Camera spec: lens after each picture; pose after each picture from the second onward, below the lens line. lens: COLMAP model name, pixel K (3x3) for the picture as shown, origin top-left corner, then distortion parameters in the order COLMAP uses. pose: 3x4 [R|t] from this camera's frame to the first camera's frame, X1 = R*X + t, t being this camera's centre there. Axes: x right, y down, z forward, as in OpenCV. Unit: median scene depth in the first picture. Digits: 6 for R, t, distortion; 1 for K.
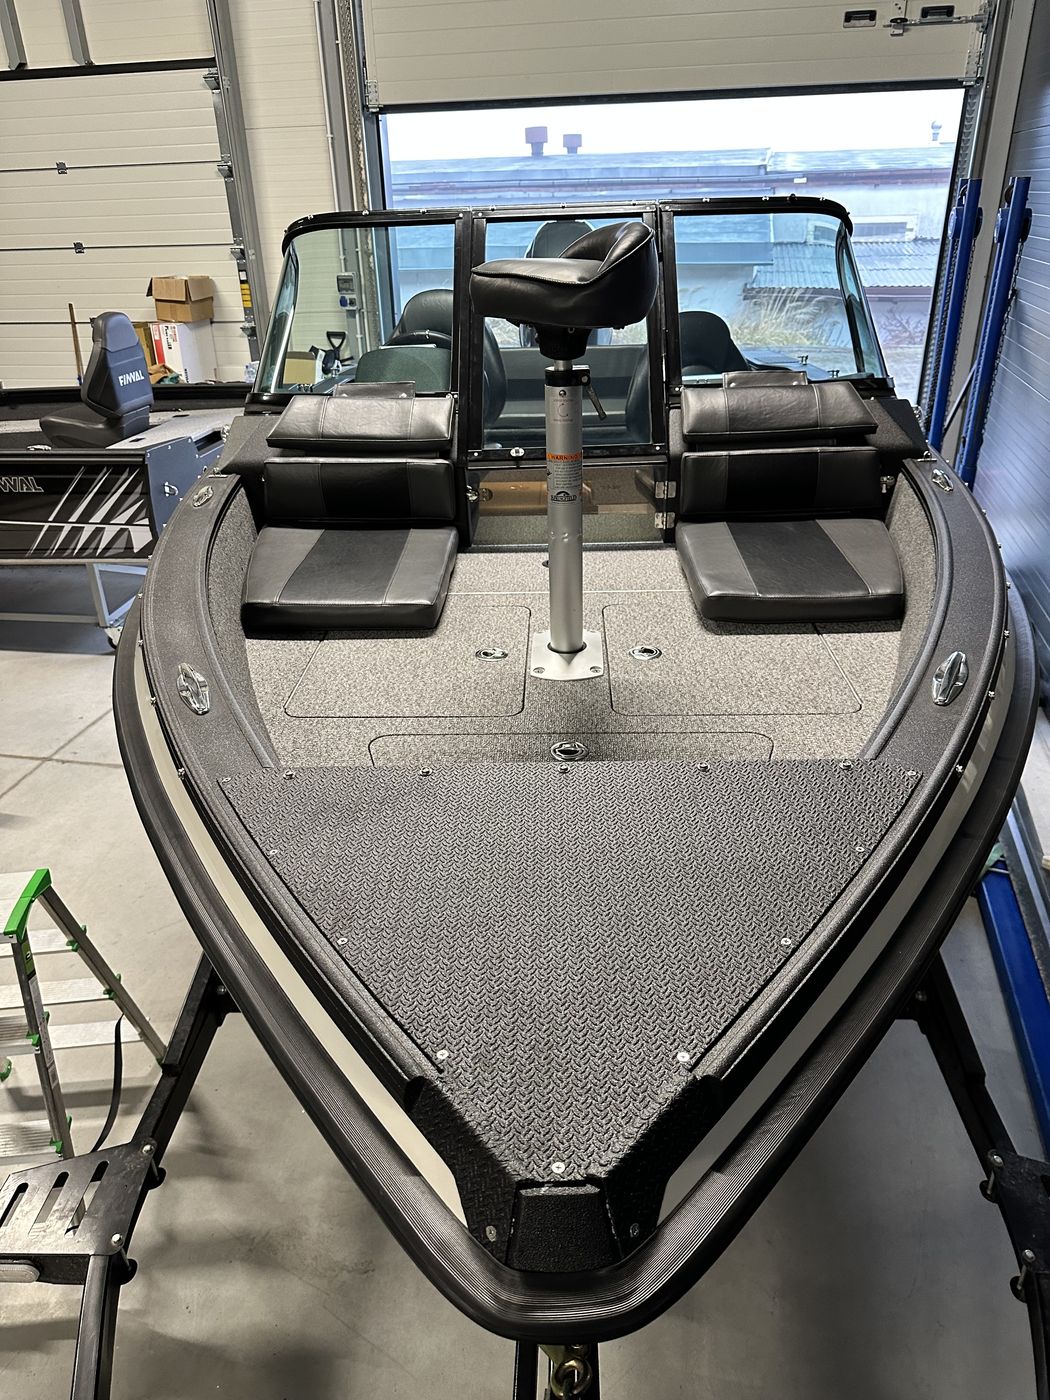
lens RADIAL K [[978.7, 0, 529.6], [0, 978.7, 717.6], [0, 0, 1]] dist [0.029253, -0.031991]
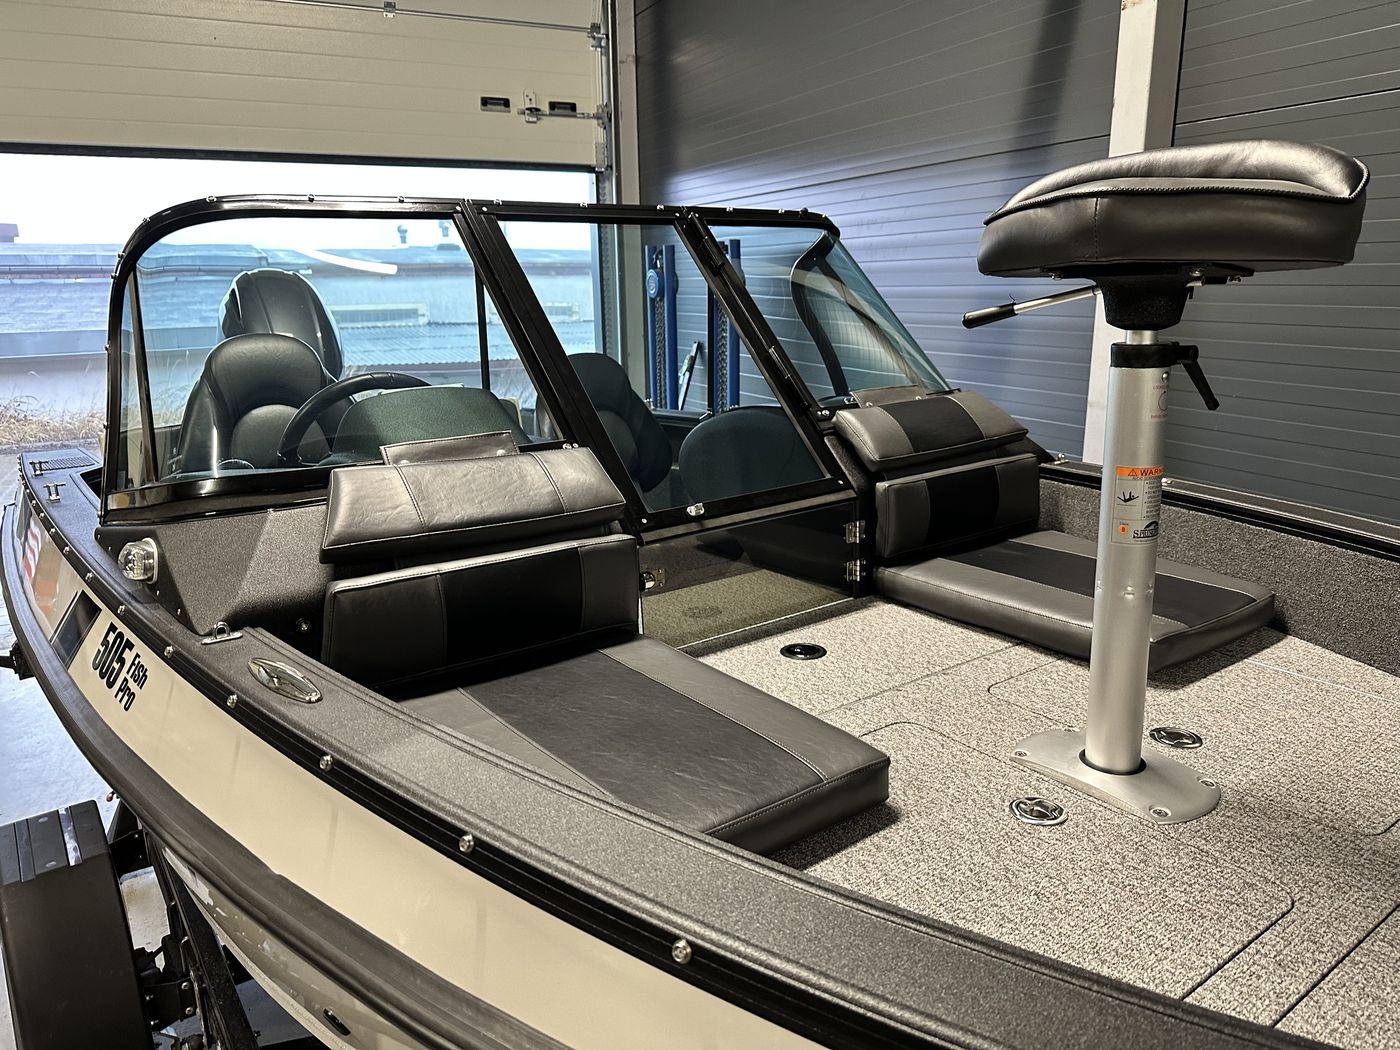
lens RADIAL K [[978.7, 0, 707.1], [0, 978.7, 527.5], [0, 0, 1]] dist [0.029253, -0.031991]
pose [[0.775714, -0.145451, 0.614095, -0.192666], [0.297266, 0.942578, -0.152248, -0.068552], [-0.556688, 0.300650, 0.774408, 0.211513]]
